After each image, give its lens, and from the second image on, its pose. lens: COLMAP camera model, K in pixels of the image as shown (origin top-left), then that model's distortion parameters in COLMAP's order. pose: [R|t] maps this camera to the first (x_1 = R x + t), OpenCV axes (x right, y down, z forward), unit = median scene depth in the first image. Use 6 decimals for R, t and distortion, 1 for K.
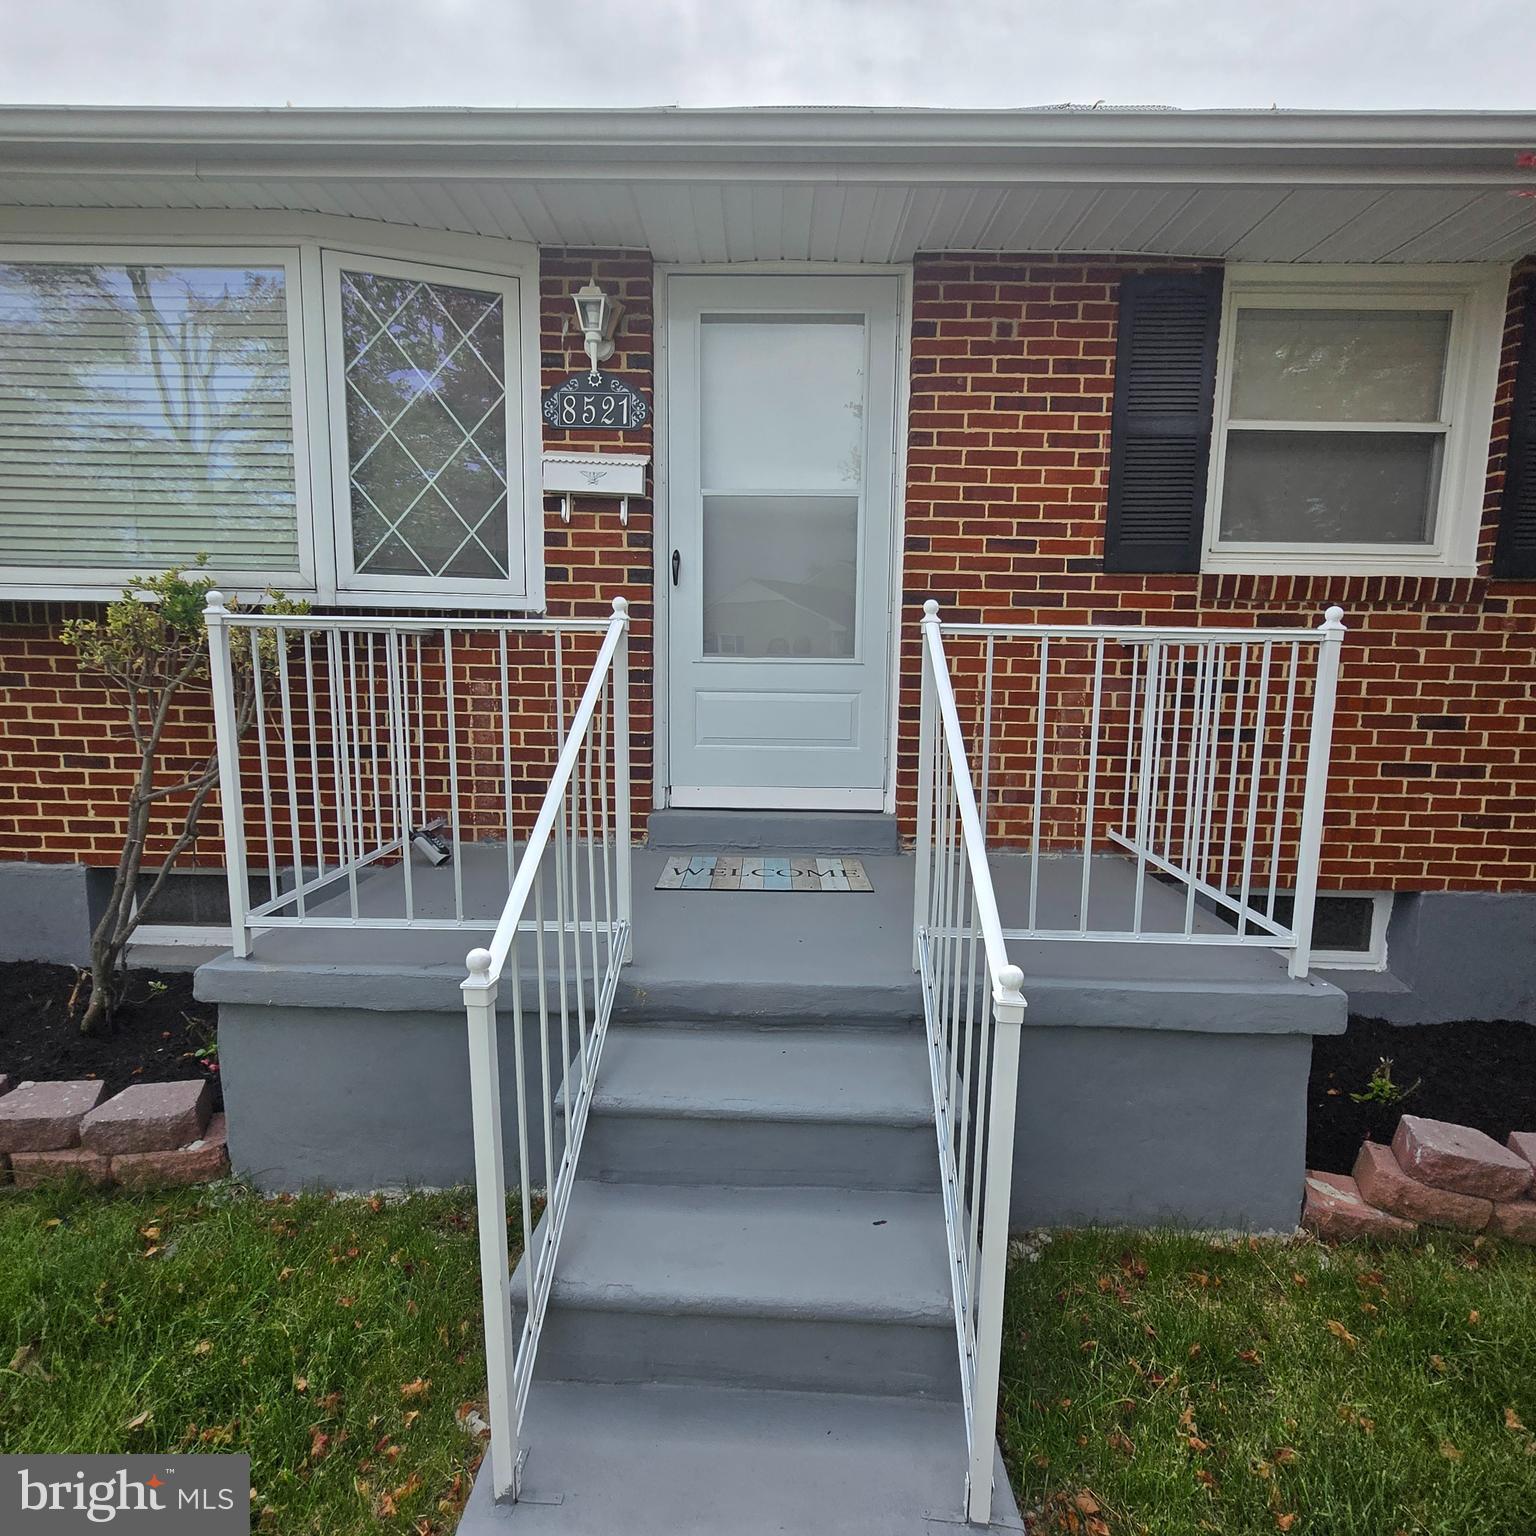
lens RADIAL K [[821.2, 0, 773.2], [0, 821.2, 753.3], [0, 0, 1]] dist [0.004500, -0.000318]
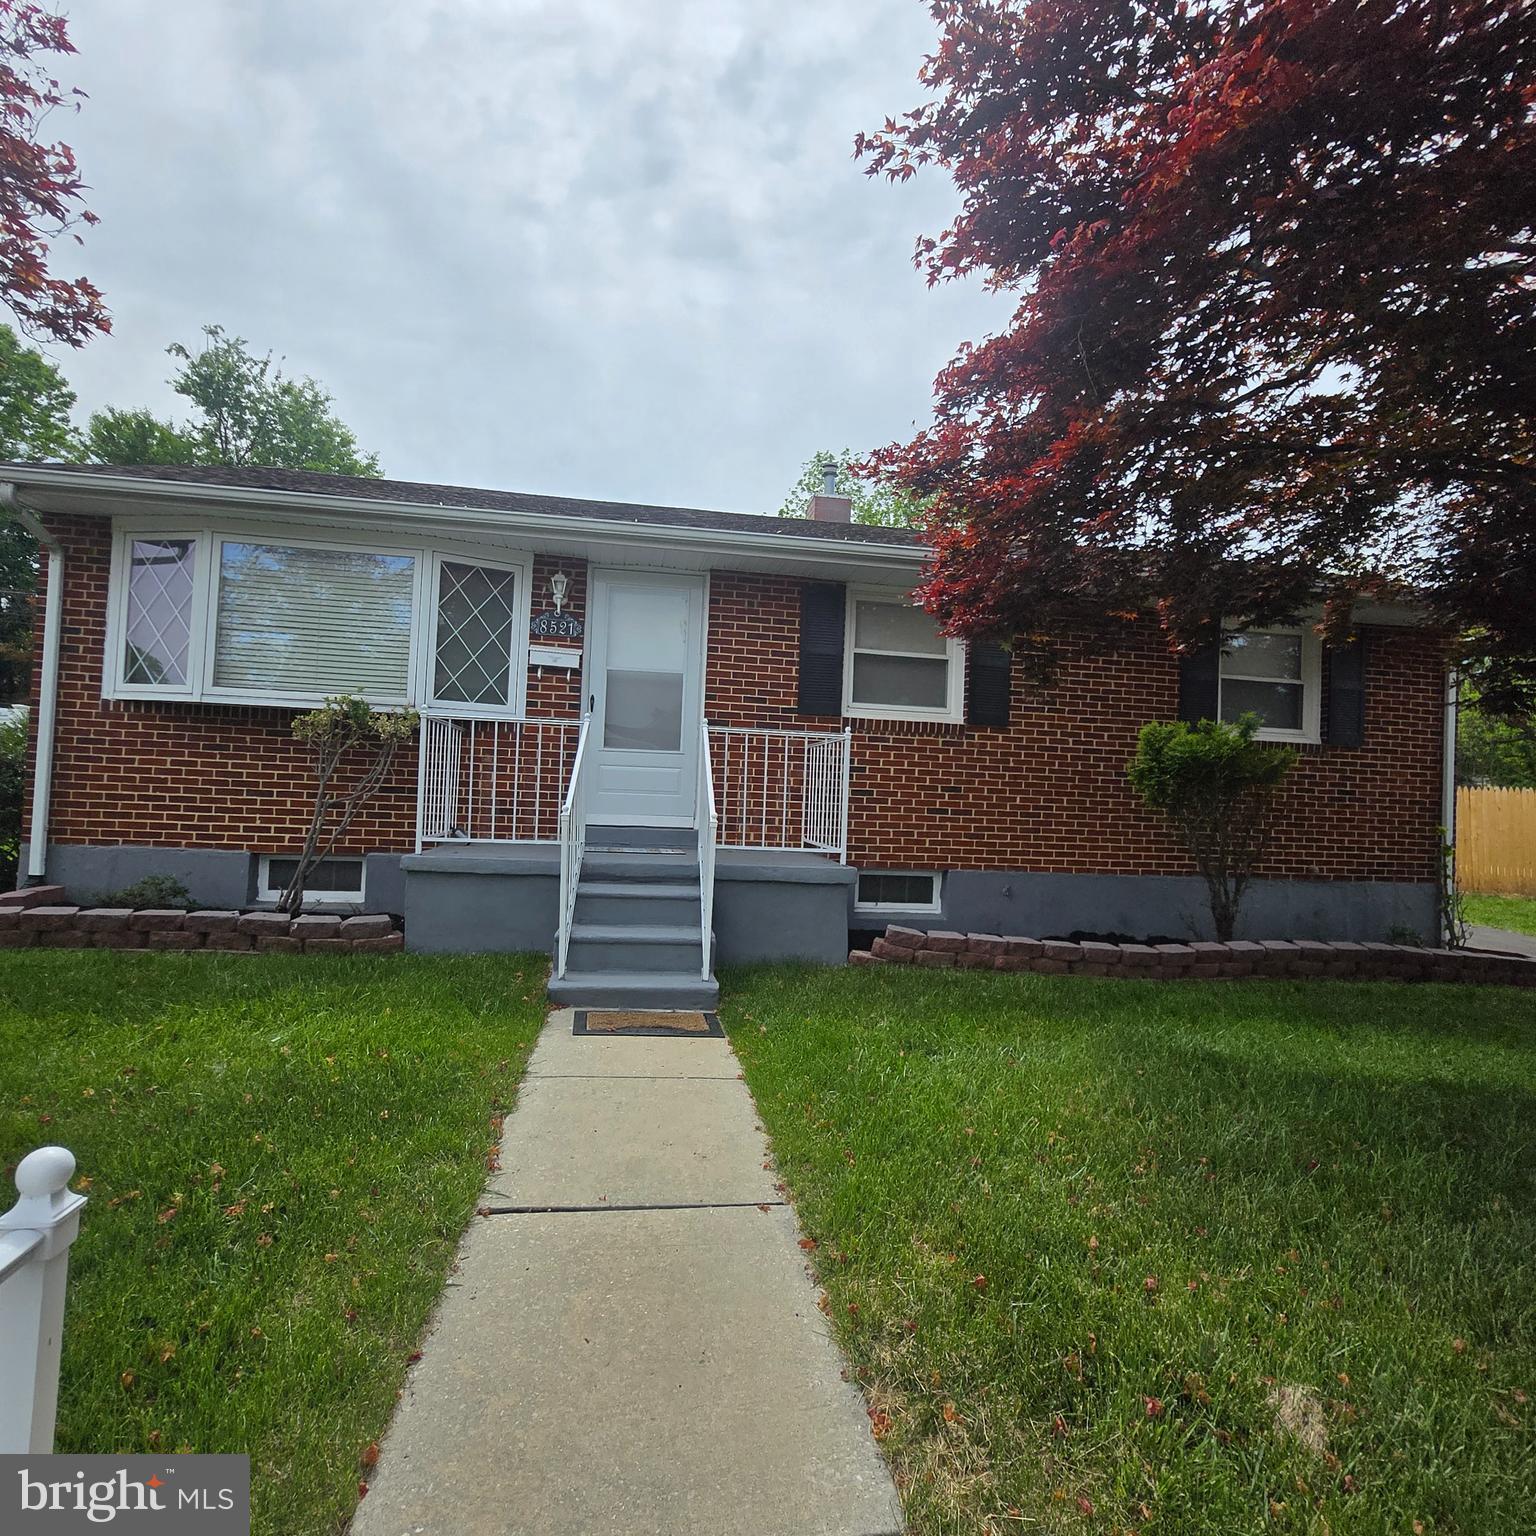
lens RADIAL K [[821.2, 0, 756.1], [0, 821.2, 767.8], [0, 0, 1]] dist [0.004500, -0.000318]
pose [[0.984011, 0.029764, 0.175601, -0.073915], [-0.002551, 0.988191, -0.153206, 0.245409], [-0.178087, 0.150309, 0.972467, -1.039694]]
